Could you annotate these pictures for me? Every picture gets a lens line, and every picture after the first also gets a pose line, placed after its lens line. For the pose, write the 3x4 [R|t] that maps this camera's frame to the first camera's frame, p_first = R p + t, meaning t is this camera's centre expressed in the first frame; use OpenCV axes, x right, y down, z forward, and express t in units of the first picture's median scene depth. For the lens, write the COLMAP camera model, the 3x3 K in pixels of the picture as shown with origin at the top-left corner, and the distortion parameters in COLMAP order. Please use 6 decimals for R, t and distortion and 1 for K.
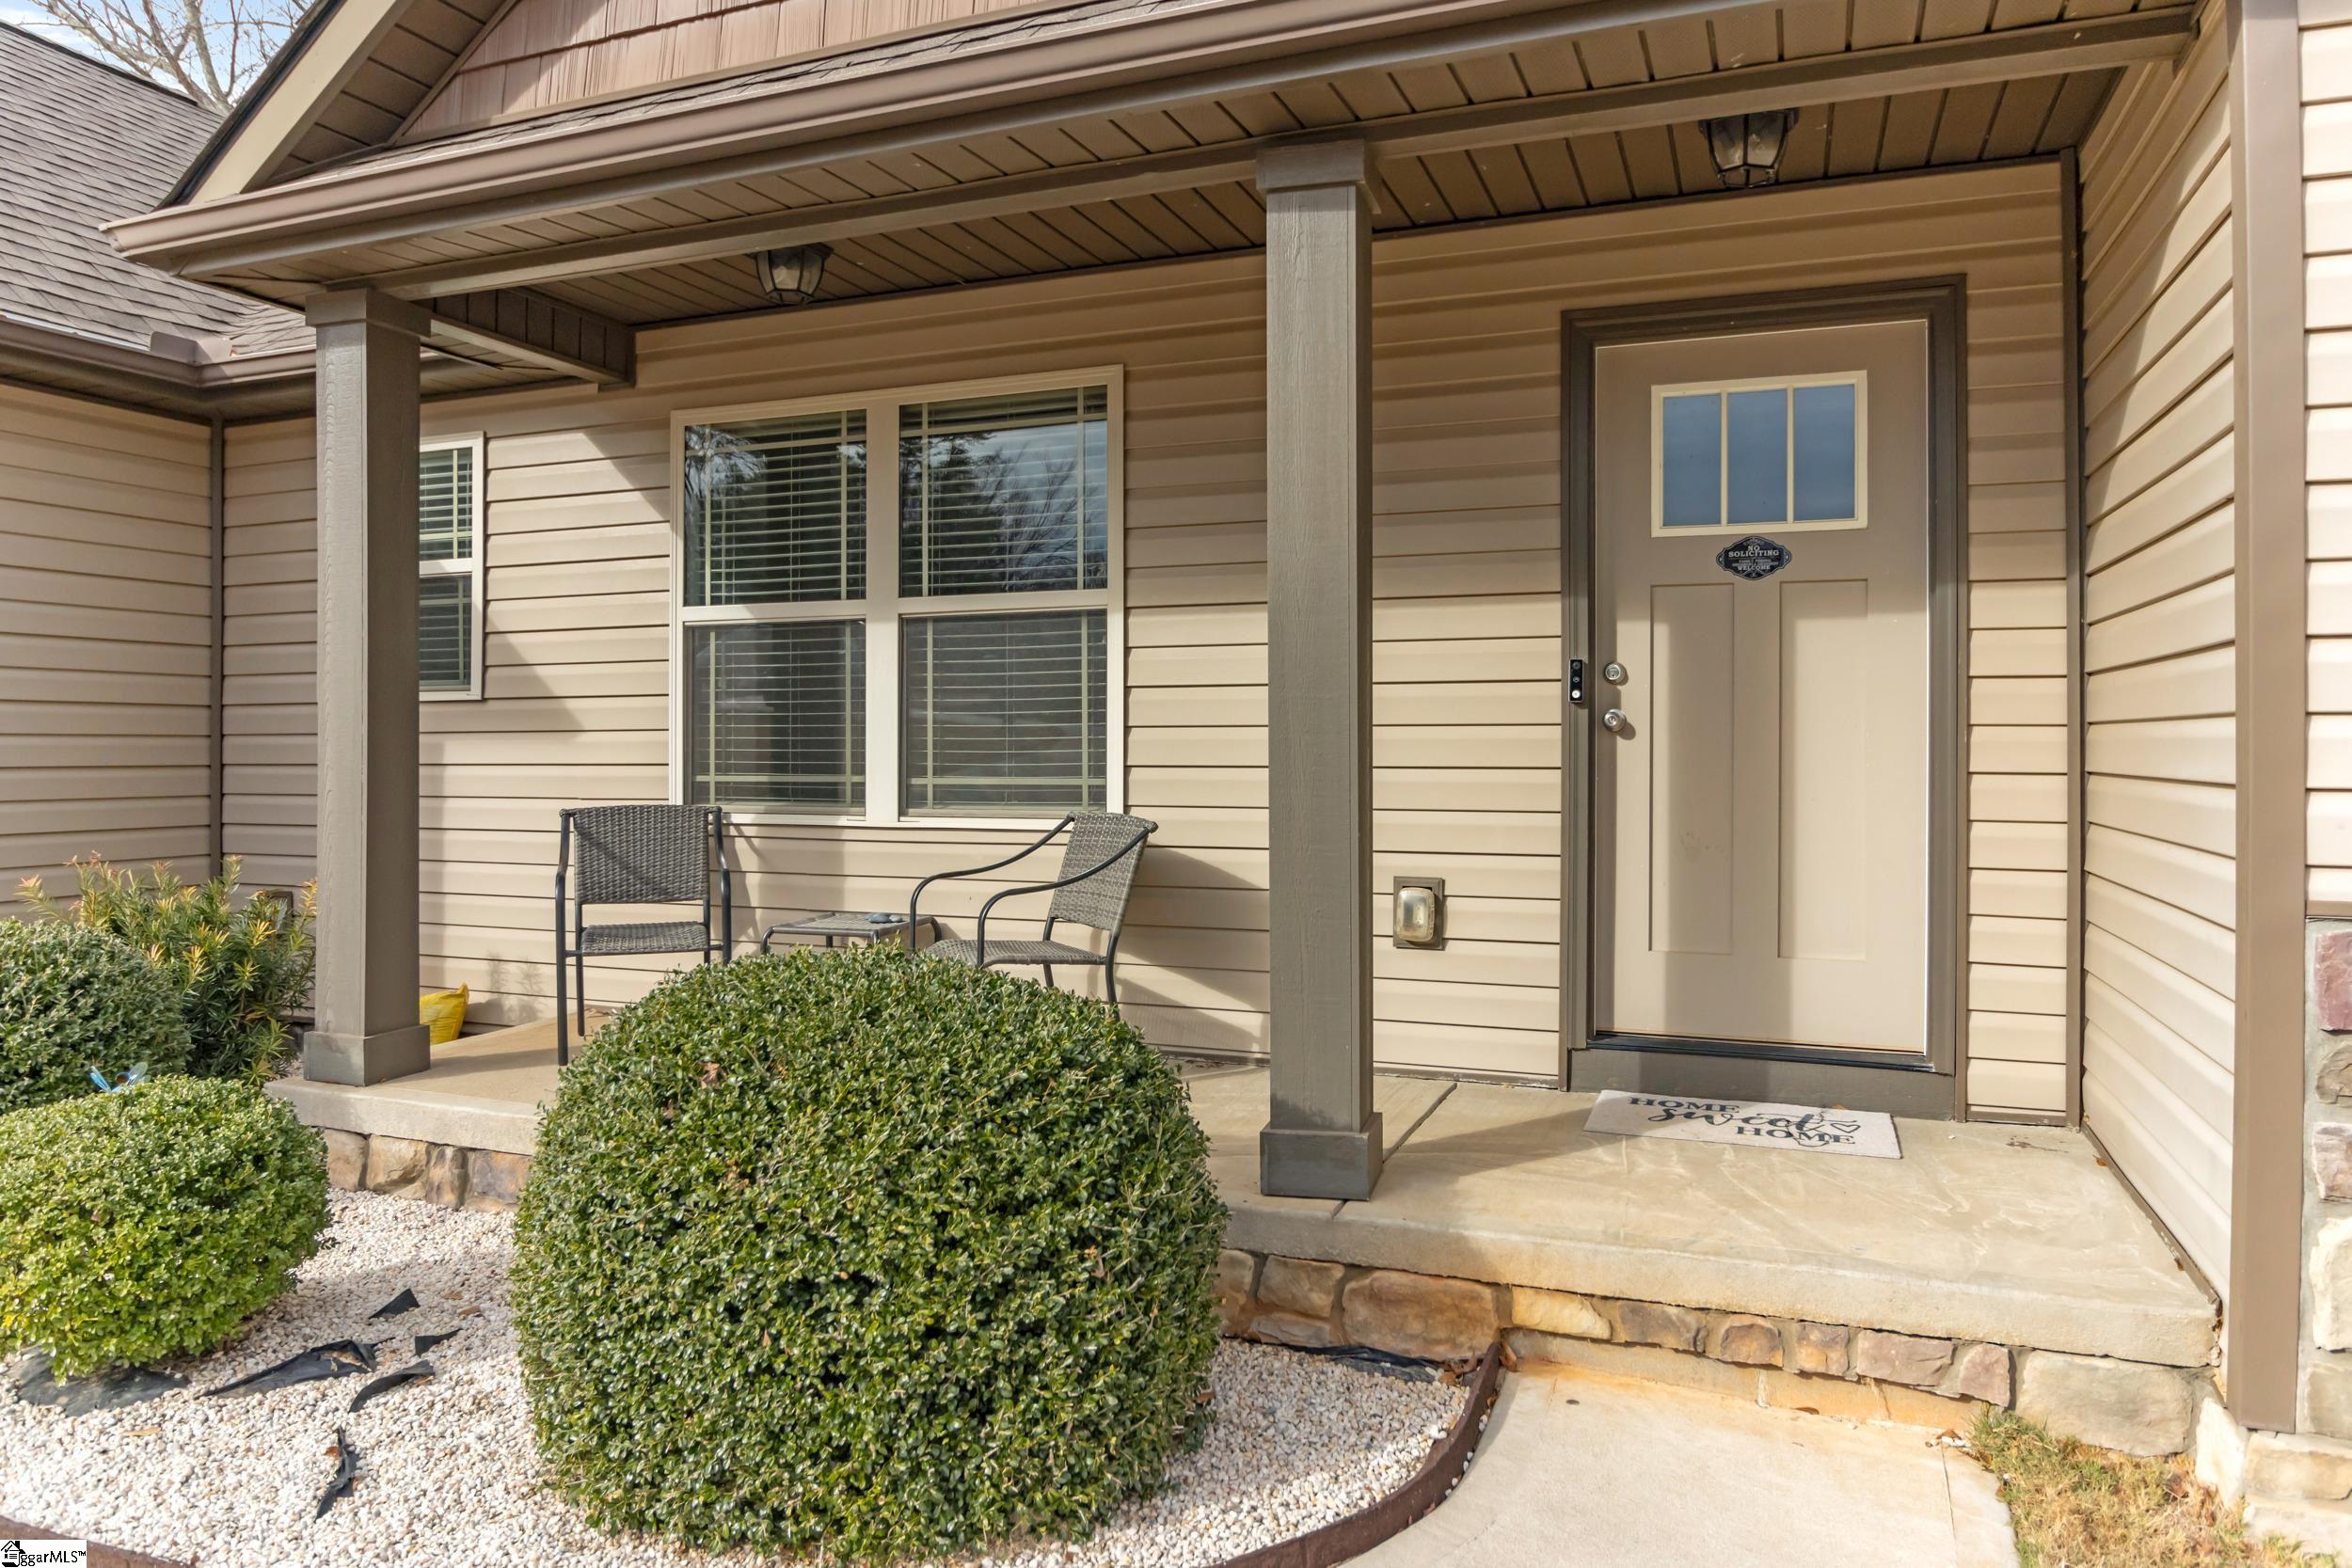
lens RADIAL K [[1516.5, 0, 1177.8], [0, 1516.5, 773.8], [0, 0, 1]] dist [-0.001664, -0.000177]
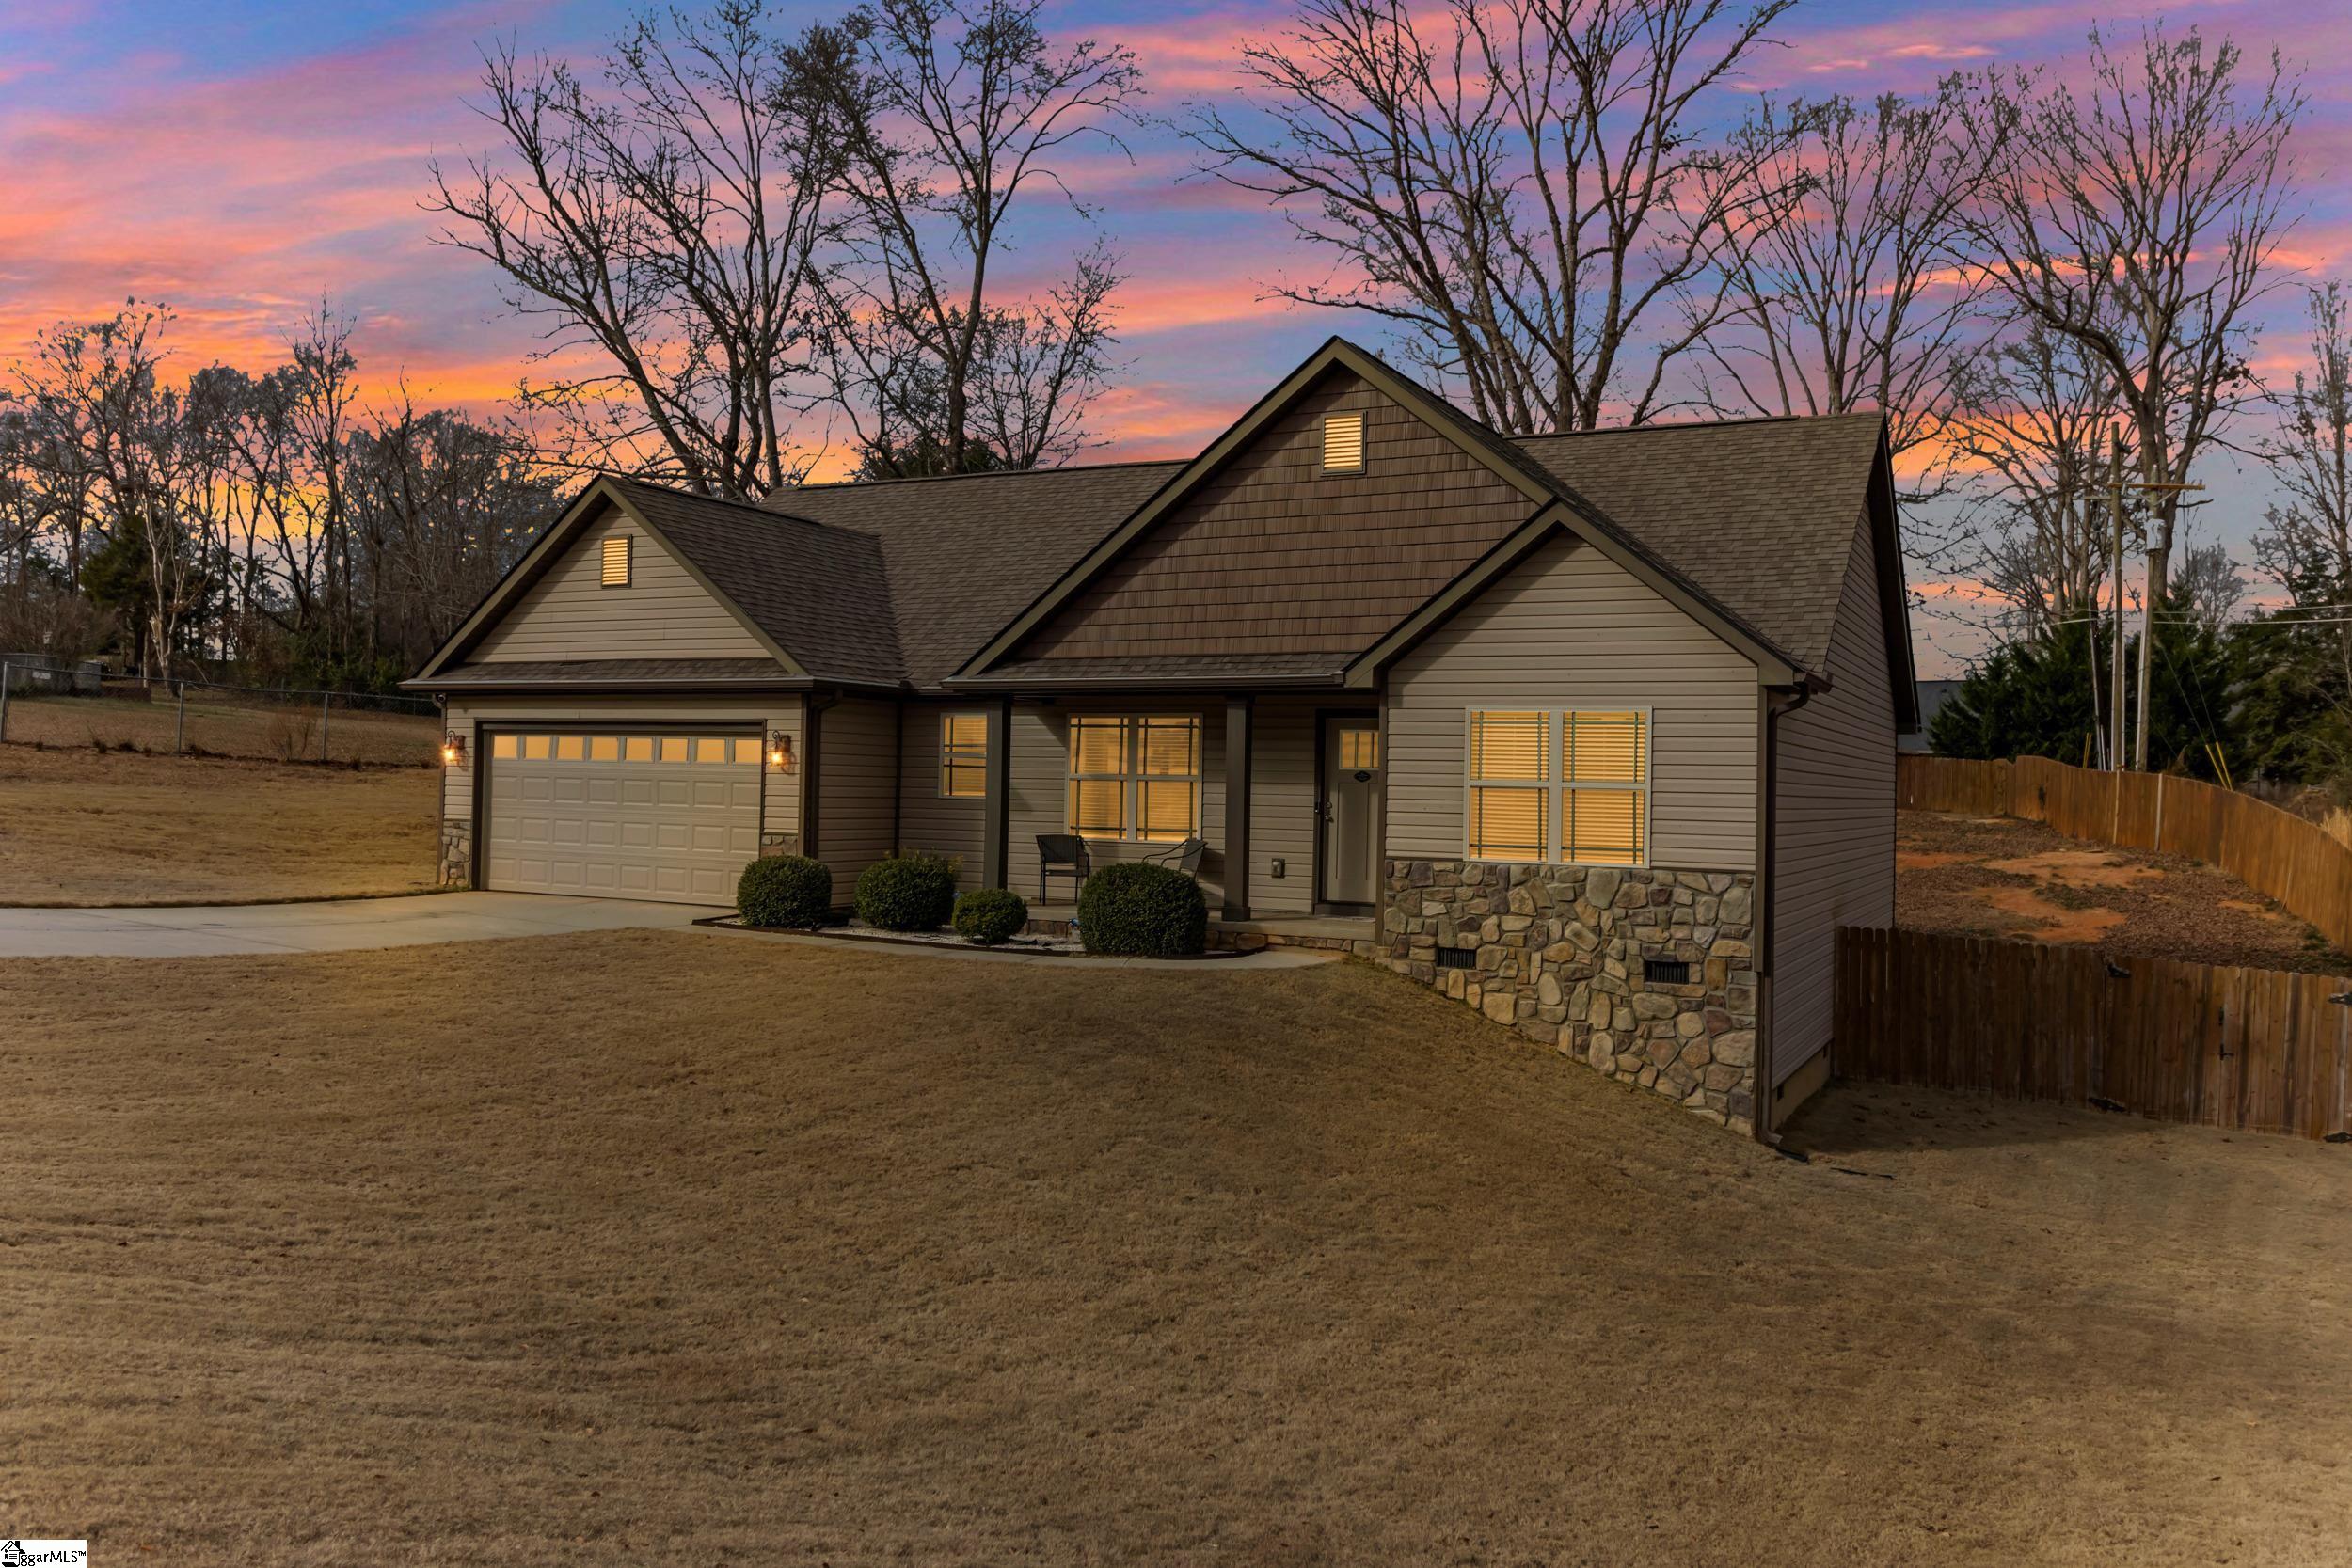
lens RADIAL K [[1747.5, 0, 1176.1], [0, 1747.5, 786.6], [0, 0, 1]] dist [0.000351, 0.000021]
pose [[0.994950, 0.020258, -0.098306, 0.337220], [-0.021890, 0.999640, -0.015542, -0.036729], [0.097955, 0.017615, 0.995035, -3.388582]]
